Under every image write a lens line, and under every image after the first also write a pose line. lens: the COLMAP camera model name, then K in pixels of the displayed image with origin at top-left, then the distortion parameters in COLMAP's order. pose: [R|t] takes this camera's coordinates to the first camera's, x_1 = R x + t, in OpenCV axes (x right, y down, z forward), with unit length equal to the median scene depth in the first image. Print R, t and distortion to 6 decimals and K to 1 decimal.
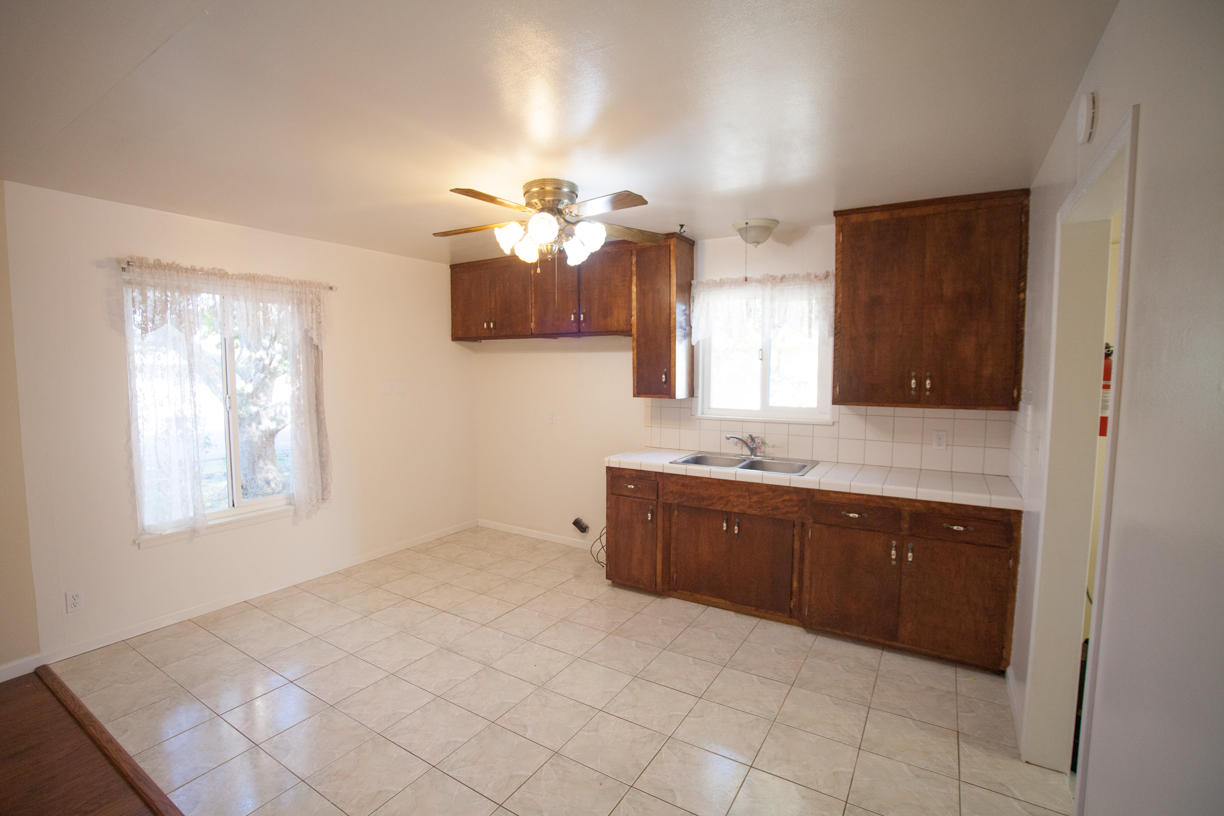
lens RADIAL K [[568.4, 0, 549.4], [0, 568.4, 407.4], [0, 0, 1]] dist [-0.039234, 0.000648]
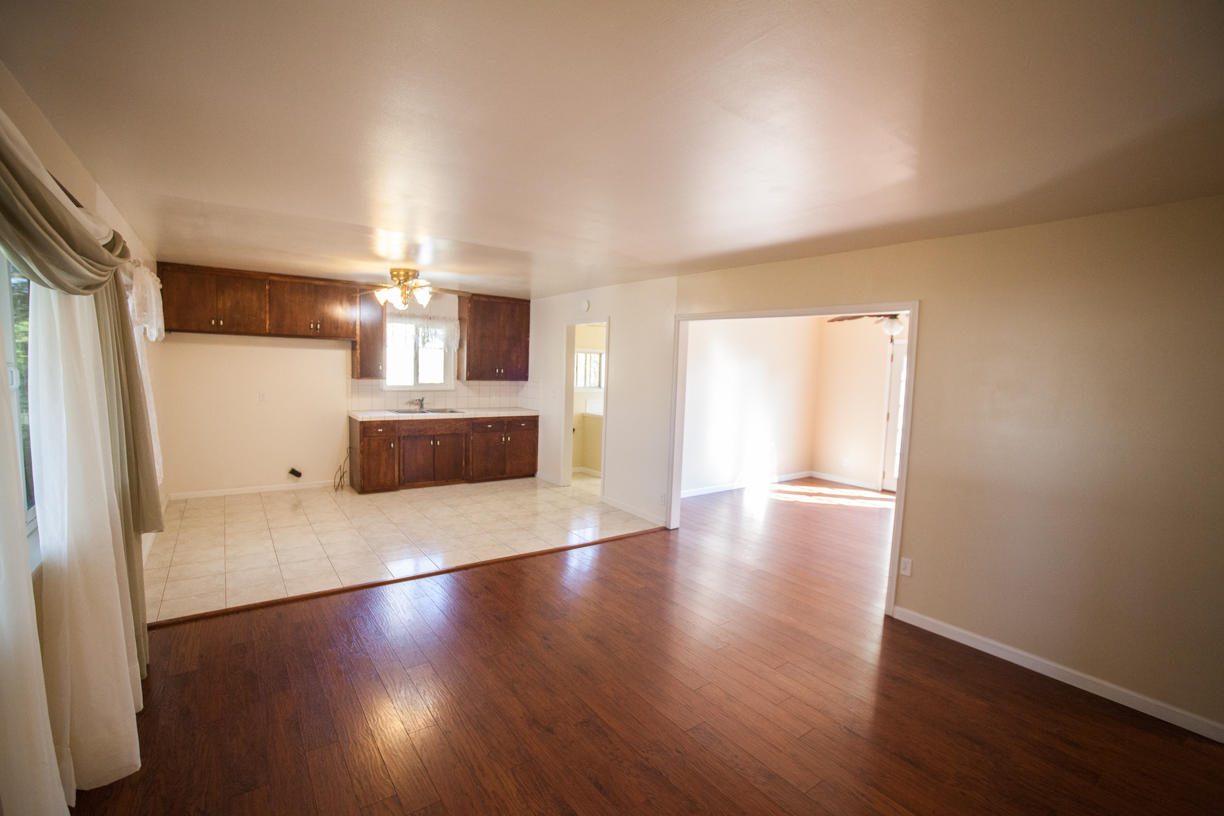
lens RADIAL K [[551.4, 0, 612.0], [0, 551.4, 408.0], [0, 0, 1]] dist [-0.018011, 0.000053]
pose [[0.348166, -0.061302, 0.935426, -1.256885], [0.036292, 0.997993, 0.051894, 0.010770], [-0.936730, 0.015881, 0.349692, -0.267648]]
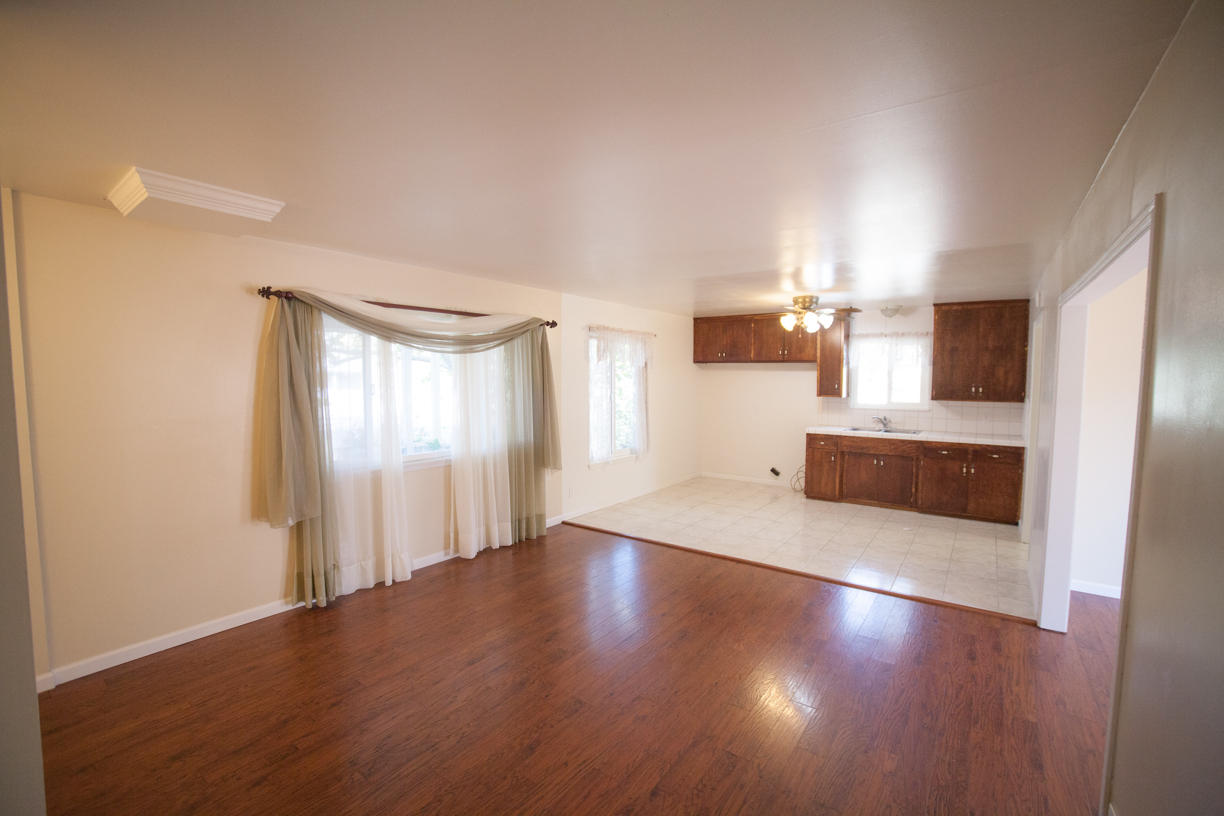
lens RADIAL K [[527.8, 0, 612.0], [0, 527.8, 408.0], [0, 0, 1]] dist [-0.027417, 0.000106]
pose [[0.999925, 0.007090, -0.009941, -0.579120], [-0.007184, 0.999929, -0.009493, 0.046398], [0.009873, 0.009564, 0.999906, -0.816529]]
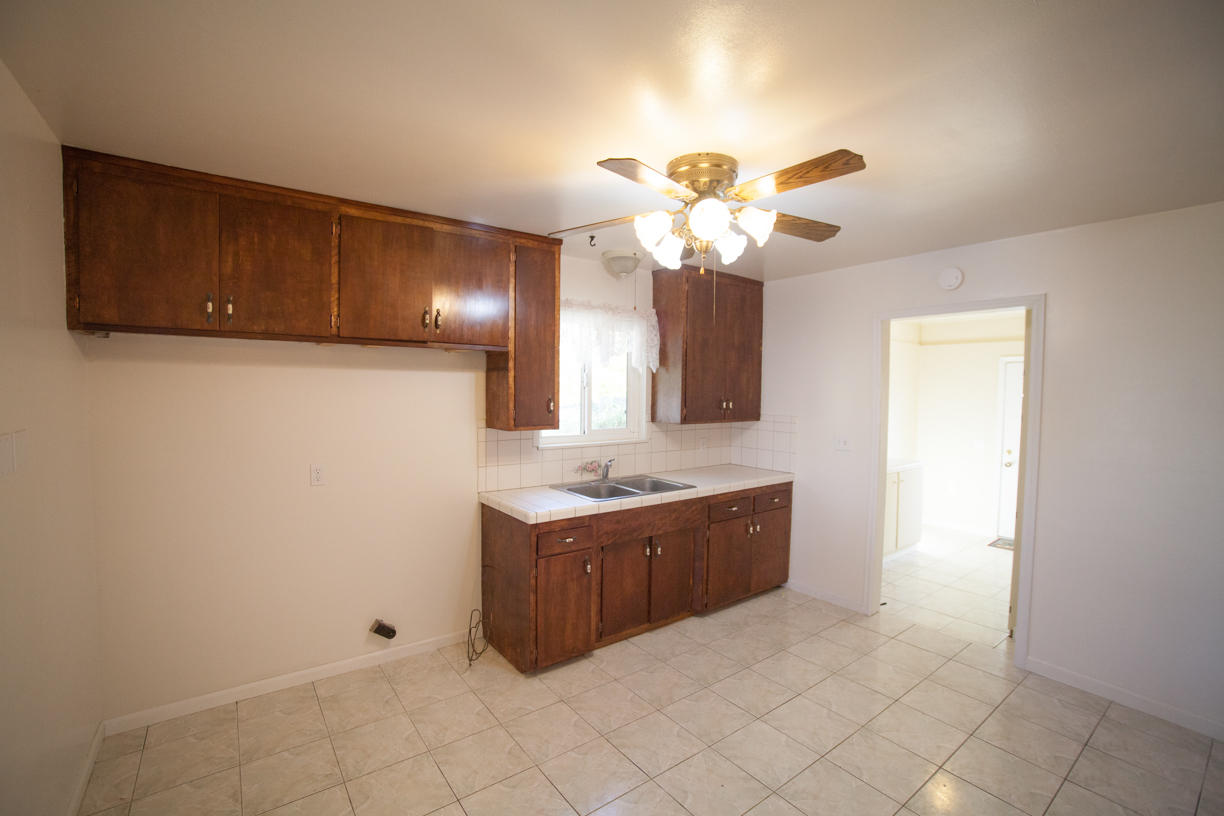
lens RADIAL K [[541.0, 0, 624.9], [0, 541.0, 411.5], [0, 0, 1]] dist [-0.065857, 0.018399]
pose [[0.307043, -0.036801, 0.950984, -0.598400], [0.057172, 0.998161, 0.020167, -0.059514], [-0.949977, 0.048177, 0.308582, 0.723487]]
